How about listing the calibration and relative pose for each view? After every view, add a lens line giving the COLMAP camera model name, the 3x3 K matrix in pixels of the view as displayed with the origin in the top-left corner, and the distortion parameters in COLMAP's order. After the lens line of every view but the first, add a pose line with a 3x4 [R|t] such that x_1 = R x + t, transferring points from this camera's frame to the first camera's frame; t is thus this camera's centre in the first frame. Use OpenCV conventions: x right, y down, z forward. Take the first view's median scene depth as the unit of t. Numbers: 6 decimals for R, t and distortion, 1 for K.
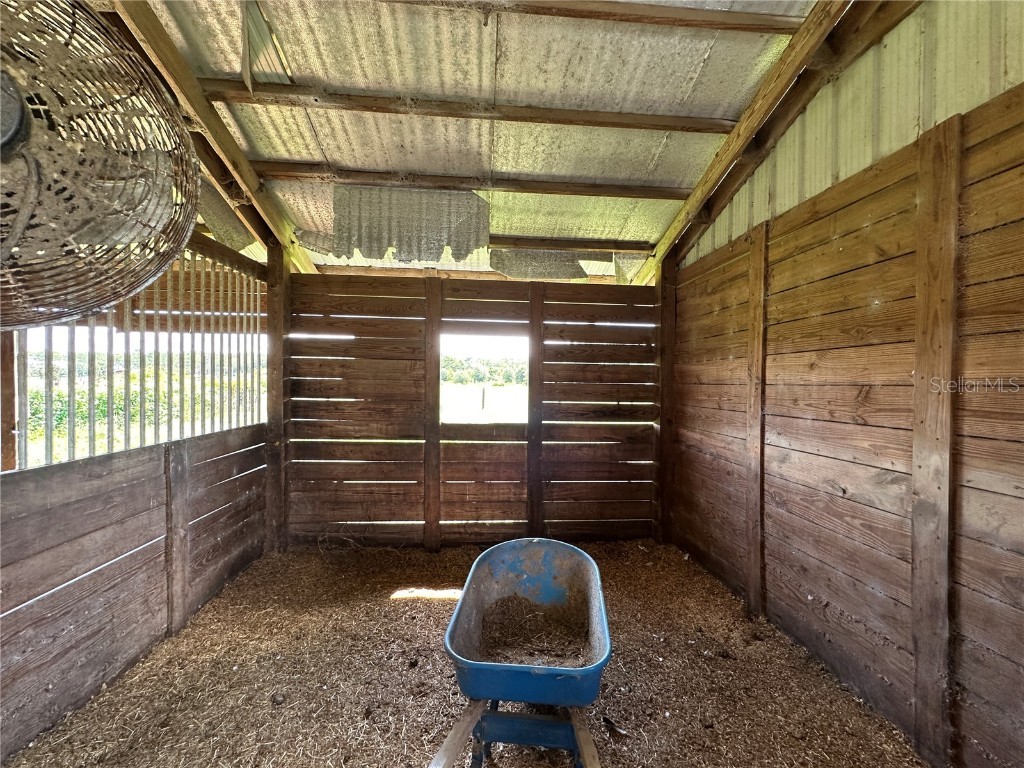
lens RADIAL K [[411.5, 0, 512.0], [0, 411.5, 384.0], [0, 0, 1]] dist [-0.002504, 0.000406]
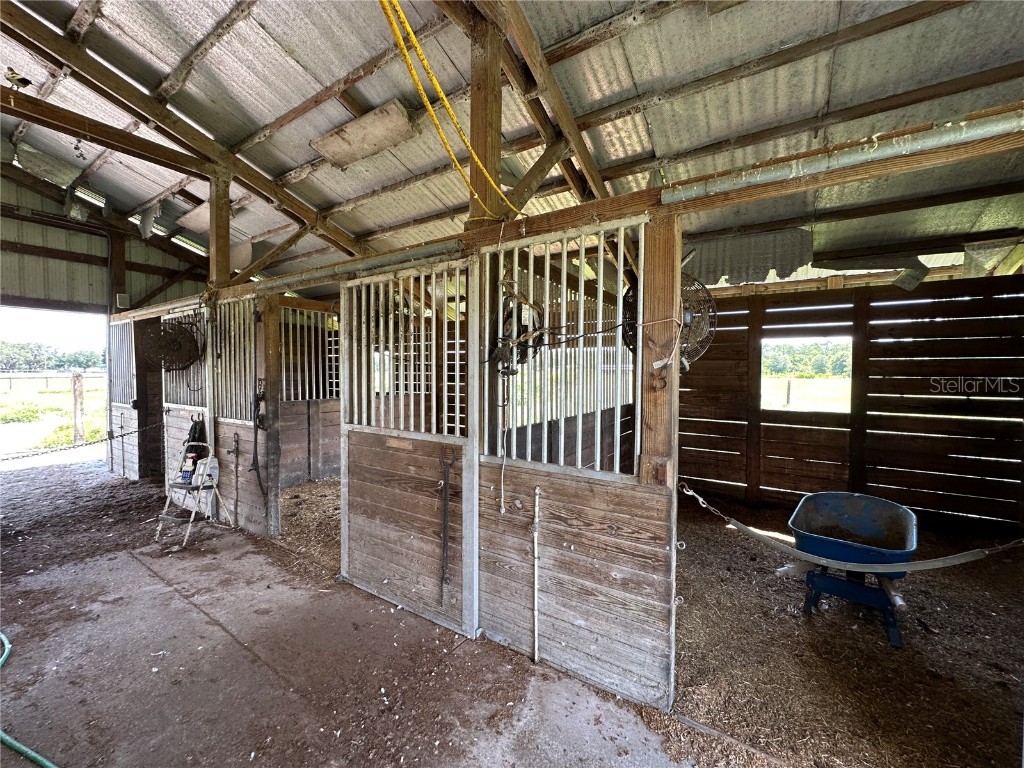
lens RADIAL K [[411.5, 0, 512.0], [0, 411.5, 384.0], [0, 0, 1]] dist [-0.002504, 0.000406]
pose [[0.795109, 0.008316, -0.606409, -0.017009], [0.003463, 0.999827, 0.018253, -0.008548], [0.606456, -0.016613, 0.794943, -0.475023]]
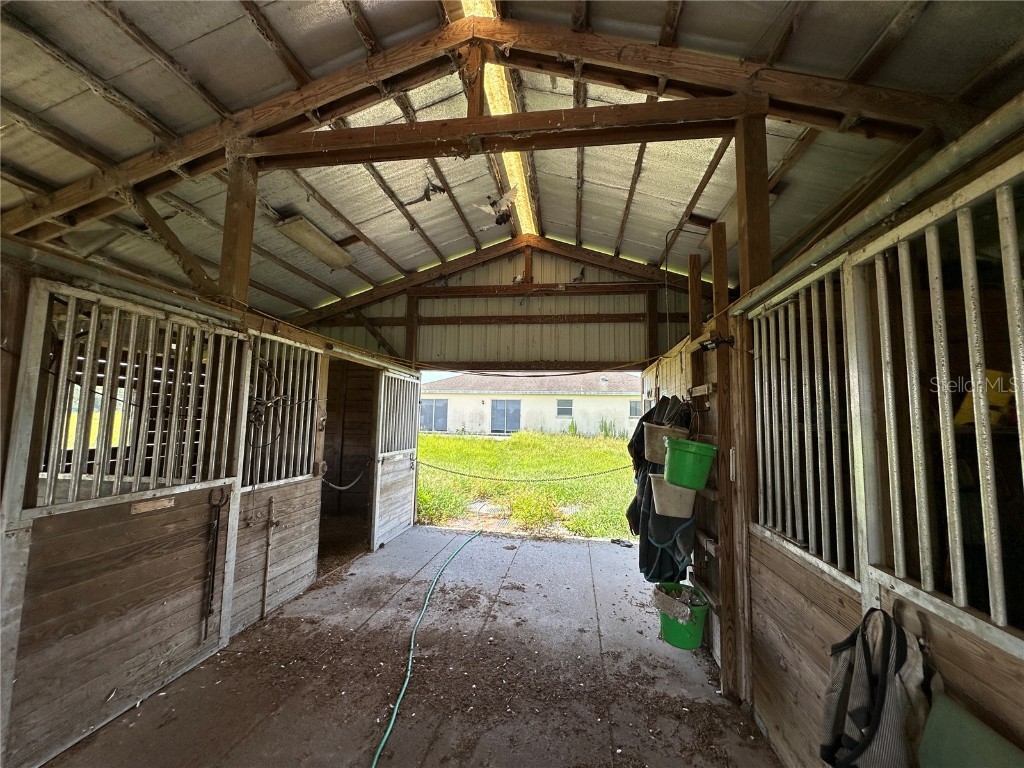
lens RADIAL K [[411.5, 0, 512.0], [0, 411.5, 384.0], [0, 0, 1]] dist [-0.002504, 0.000406]
pose [[0.213686, 0.081909, 0.973463, -1.186257], [-0.020060, 0.996637, -0.079455, -0.039668], [-0.976696, -0.002549, 0.214610, -0.708690]]
